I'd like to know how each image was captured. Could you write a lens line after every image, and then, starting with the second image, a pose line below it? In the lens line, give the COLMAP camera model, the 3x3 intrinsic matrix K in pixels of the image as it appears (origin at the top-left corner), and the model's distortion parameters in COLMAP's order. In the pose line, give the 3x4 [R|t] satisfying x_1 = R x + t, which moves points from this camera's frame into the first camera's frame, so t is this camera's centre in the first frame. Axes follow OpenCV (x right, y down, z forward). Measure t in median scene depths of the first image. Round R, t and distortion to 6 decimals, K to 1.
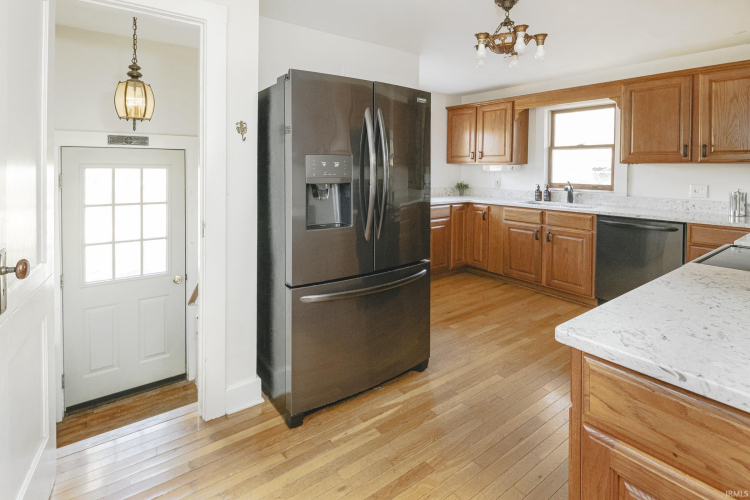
lens RADIAL K [[338.2, 0, 359.5], [0, 338.2, 173.3], [0, 0, 1]] dist [0.003000, -0.001033]
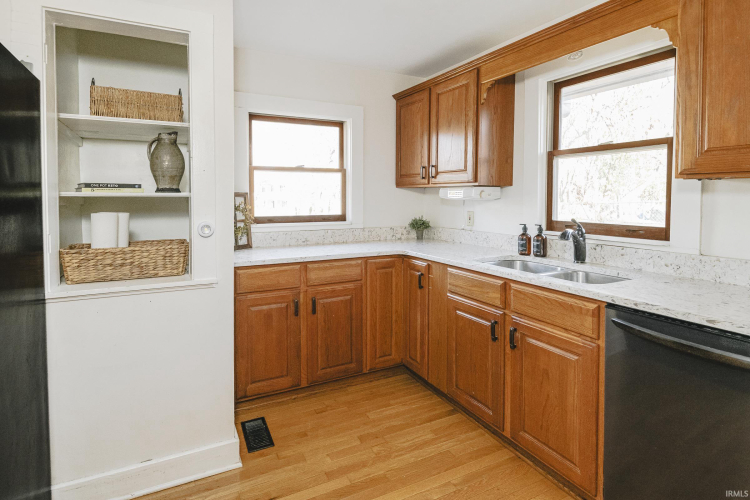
lens RADIAL K [[365.8, 0, 374.7], [0, 365.8, 207.7], [0, 0, 1]] dist [0.004419, 0.000969]
pose [[0.990716, -0.003180, -0.135910, 0.398648], [0.004810, 0.999920, 0.011666, 0.000299], [0.135862, -0.012212, 0.990652, 0.431733]]
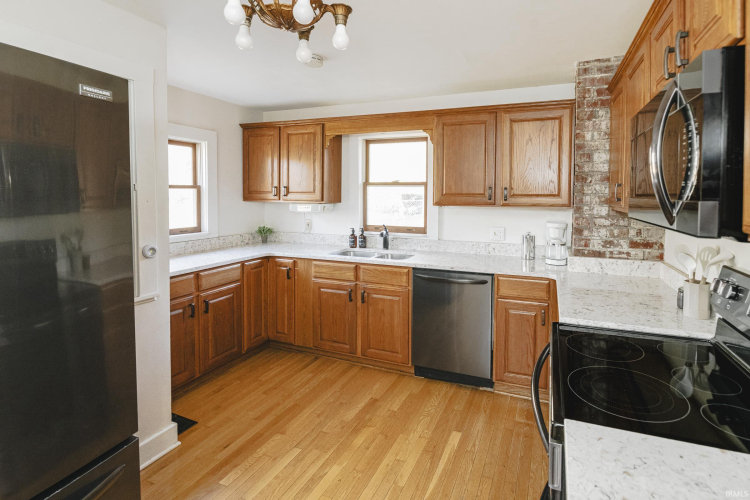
lens RADIAL K [[352.8, 0, 378.6], [0, 352.8, 205.6], [0, 0, 1]] dist [0.005714, 0.000367]
pose [[0.857924, -0.021902, 0.513310, 0.149534], [0.010560, 0.999632, 0.025002, -0.044815], [-0.513668, -0.016029, 0.857839, 0.242540]]
